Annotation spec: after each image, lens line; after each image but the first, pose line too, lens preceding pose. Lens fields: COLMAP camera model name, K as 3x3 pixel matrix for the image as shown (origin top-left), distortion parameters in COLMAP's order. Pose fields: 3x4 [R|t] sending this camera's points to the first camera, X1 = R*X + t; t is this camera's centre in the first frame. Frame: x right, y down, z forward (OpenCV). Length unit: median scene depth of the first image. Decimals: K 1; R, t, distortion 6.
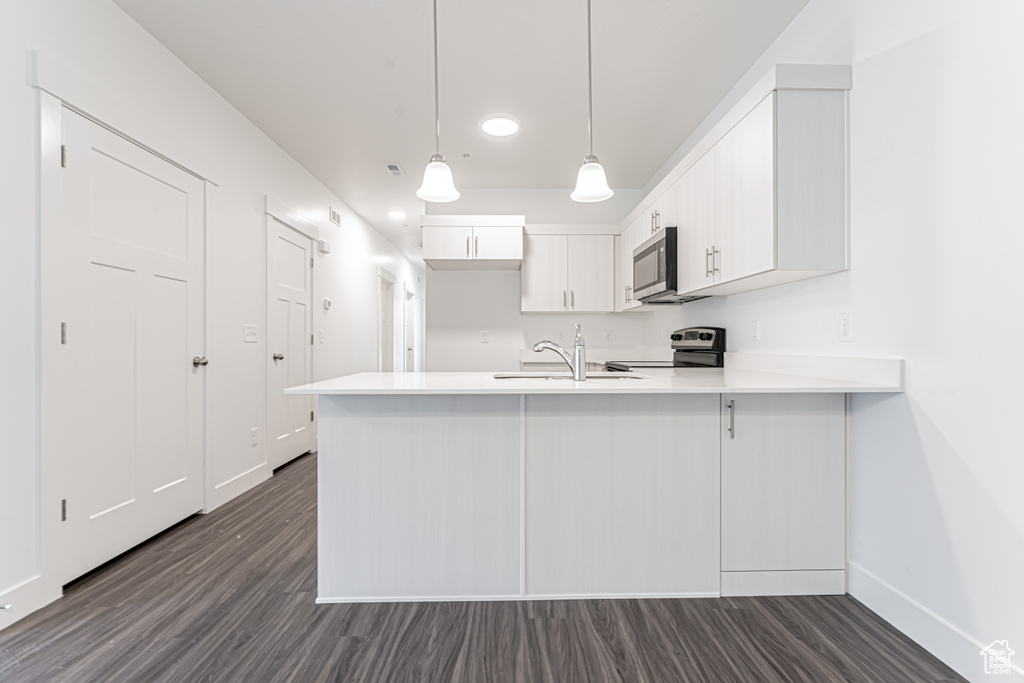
lens RADIAL K [[455.6, 0, 512.8], [0, 455.6, 344.1], [0, 0, 1]] dist [-0.004696, -0.000390]
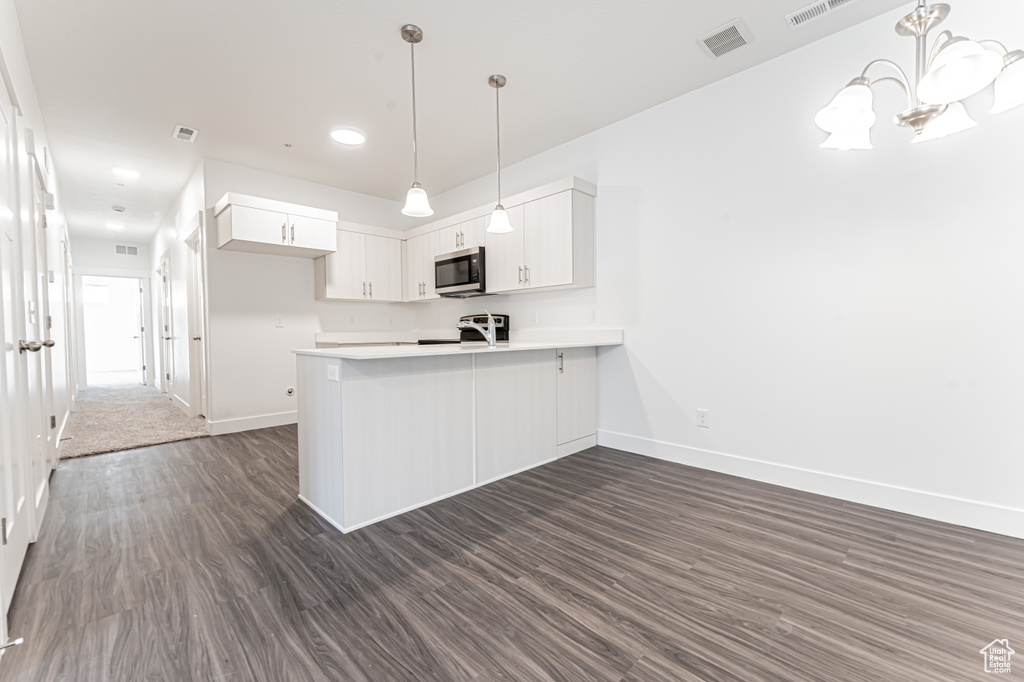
lens RADIAL K [[426.1, 0, 509.1], [0, 426.1, 343.9], [0, 0, 1]] dist [0.001890, -0.000431]
pose [[0.729201, -0.027963, 0.683728, -0.841698], [0.010540, 0.999505, 0.029636, 0.030426], [-0.684219, -0.014404, 0.729135, -0.124144]]
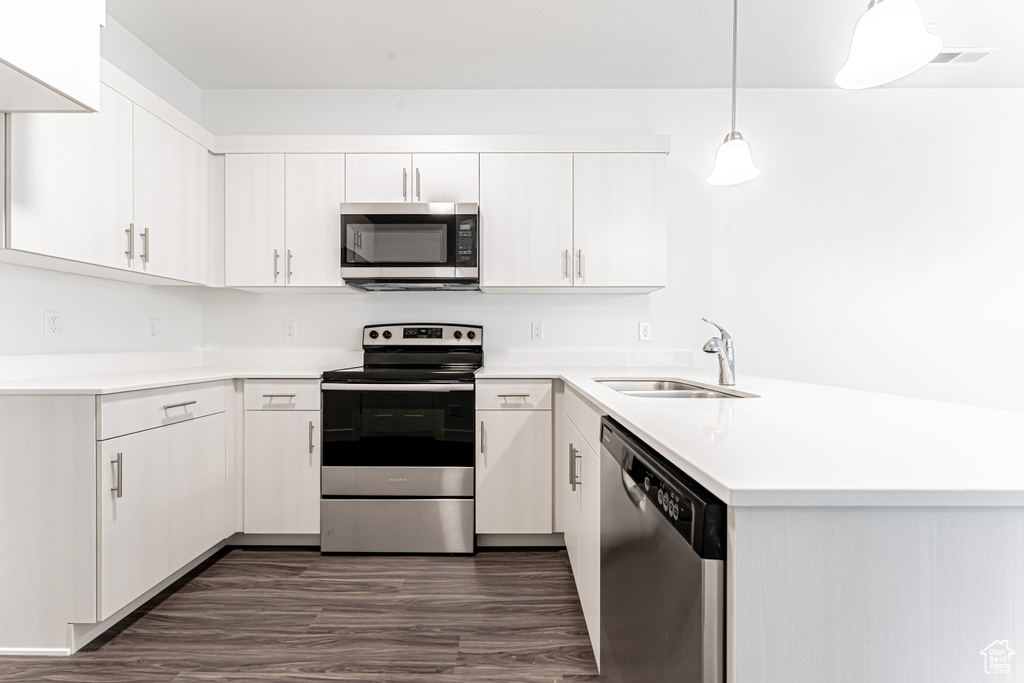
lens RADIAL K [[426.1, 0, 514.0], [0, 426.1, 351.8], [0, 0, 1]] dist [0.001890, -0.000431]
pose [[0.015786, -0.021099, 0.999653, -0.691928], [0.000311, 0.999777, 0.021097, -0.000348], [-0.999875, -0.000023, 0.015789, 1.409448]]
